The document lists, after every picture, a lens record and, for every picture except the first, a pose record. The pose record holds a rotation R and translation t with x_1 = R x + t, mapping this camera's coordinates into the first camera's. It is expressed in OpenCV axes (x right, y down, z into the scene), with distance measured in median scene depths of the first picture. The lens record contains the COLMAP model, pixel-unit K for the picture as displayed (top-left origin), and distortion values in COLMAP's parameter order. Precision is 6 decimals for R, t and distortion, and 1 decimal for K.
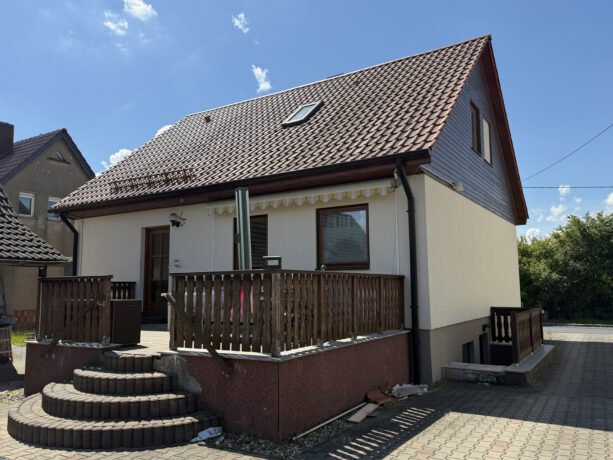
lens RADIAL K [[486.2, 0, 306.5], [0, 486.2, 230.0], [0, 0, 1]] dist [0.109526, -0.161122]
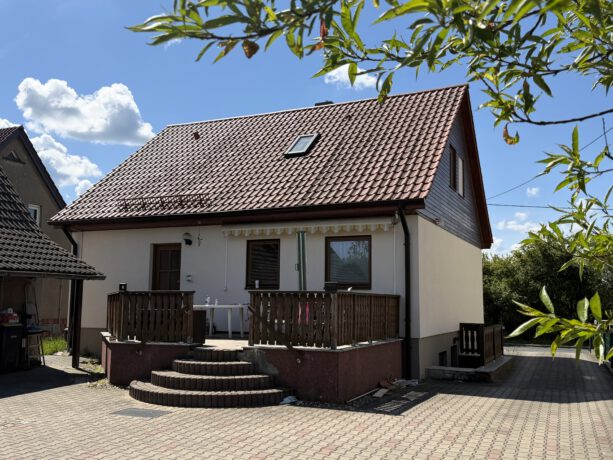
lens RADIAL K [[598.8, 0, 306.5], [0, 598.8, 230.0], [0, 0, 1]] dist [0.099748, 0.008747]
pose [[0.991005, 0.036301, 0.128809, -0.222800], [-0.035954, 0.999341, -0.005022, -0.052902], [-0.128906, 0.000346, 0.991657, -0.458475]]
